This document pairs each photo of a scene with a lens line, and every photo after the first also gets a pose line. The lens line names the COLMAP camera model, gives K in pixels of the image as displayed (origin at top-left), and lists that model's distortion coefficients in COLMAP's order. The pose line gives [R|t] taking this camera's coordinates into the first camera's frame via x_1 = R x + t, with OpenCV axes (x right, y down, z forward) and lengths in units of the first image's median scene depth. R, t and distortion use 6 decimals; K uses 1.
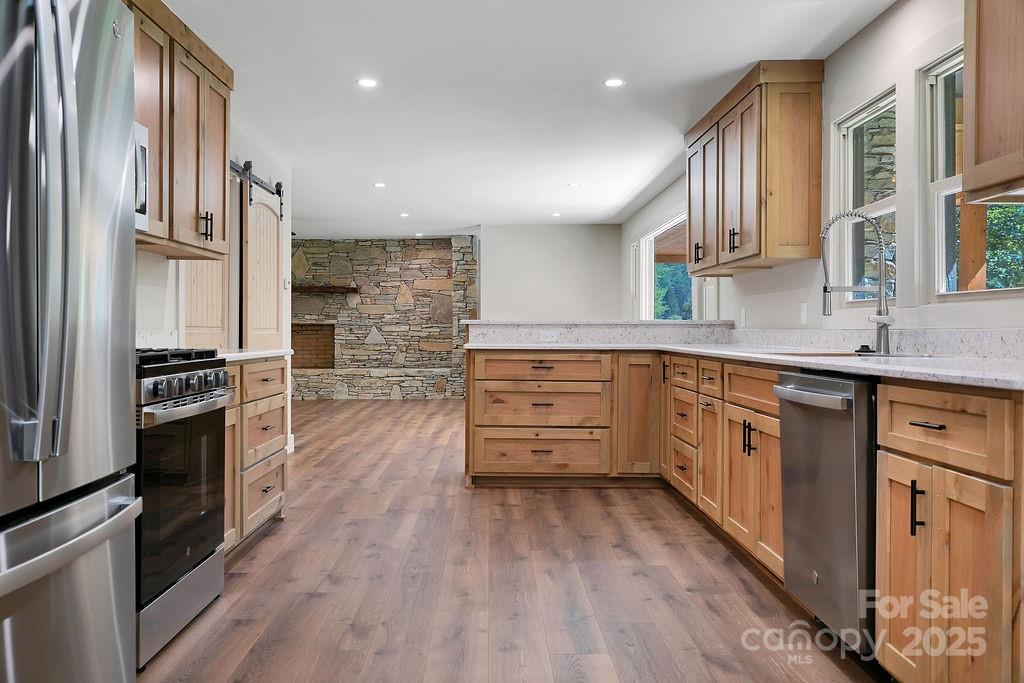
lens RADIAL K [[864.9, 0, 498.3], [0, 864.9, 333.5], [0, 0, 1]] dist [0.006957, 0.033662]
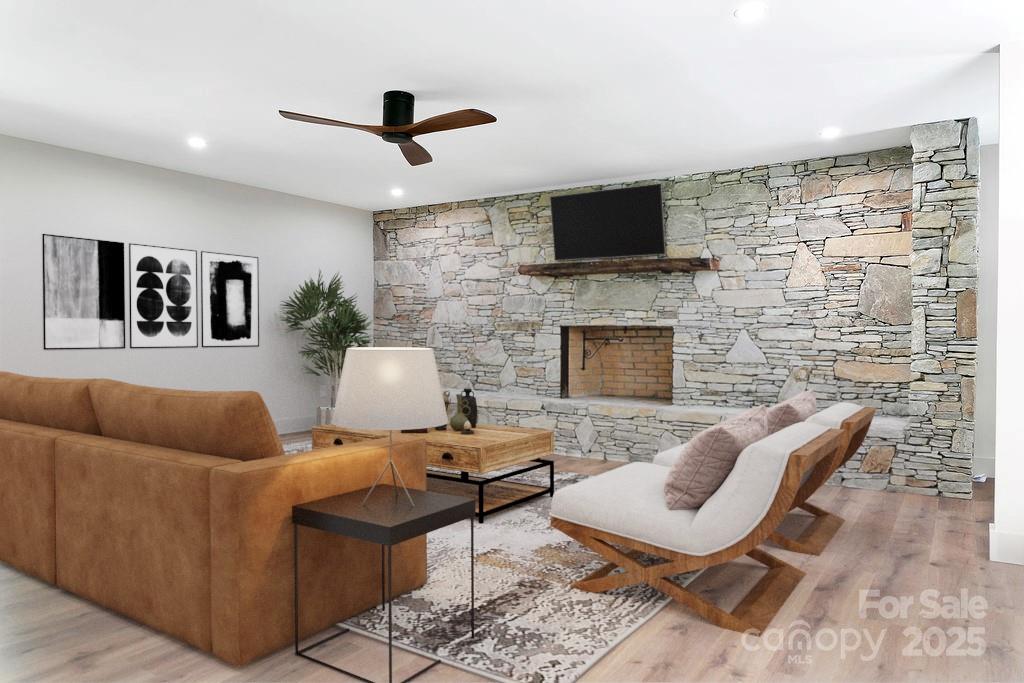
lens RADIAL K [[697.6, 0, 501.7], [0, 697.6, 341.2], [0, 0, 1]] dist [-0.006457, -0.010724]
pose [[0.825813, 0.012304, -0.563810, -0.053529], [-0.009956, 0.999924, 0.007239, -0.007137], [0.563856, -0.000365, 0.825873, 1.255322]]
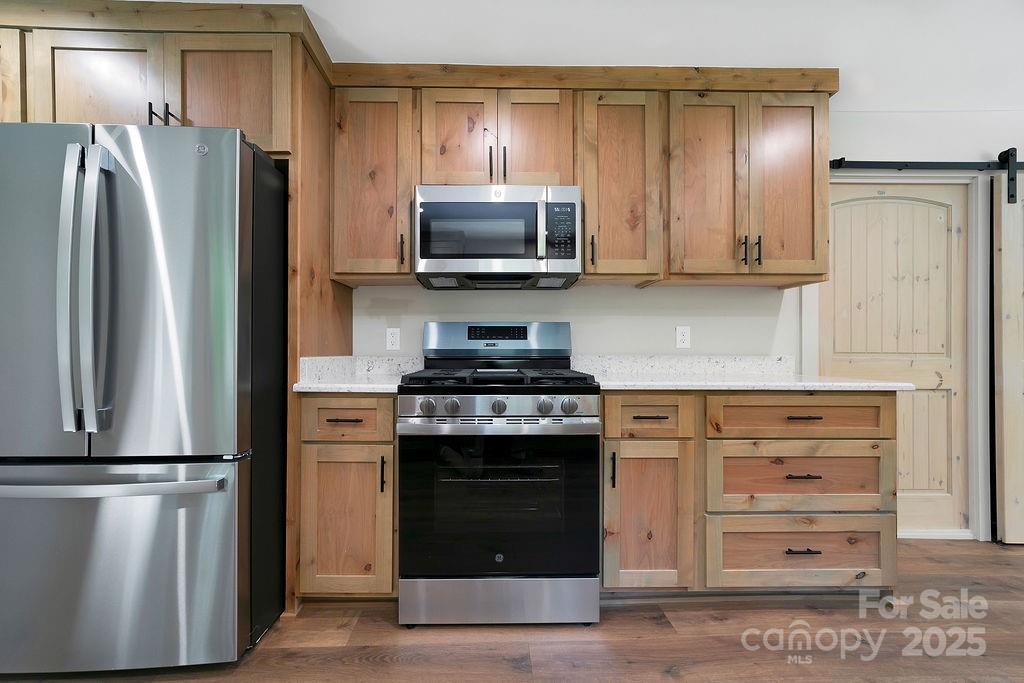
lens RADIAL K [[398.4, 0, 496.8], [0, 398.4, 347.2], [0, 0, 1]] dist [-0.012702, 0.006717]
pose [[0.013756, -0.012151, -0.999832, 0.083247], [-0.006190, 0.999906, -0.012237, -0.005566], [0.999886, 0.006357, 0.013680, 0.548602]]
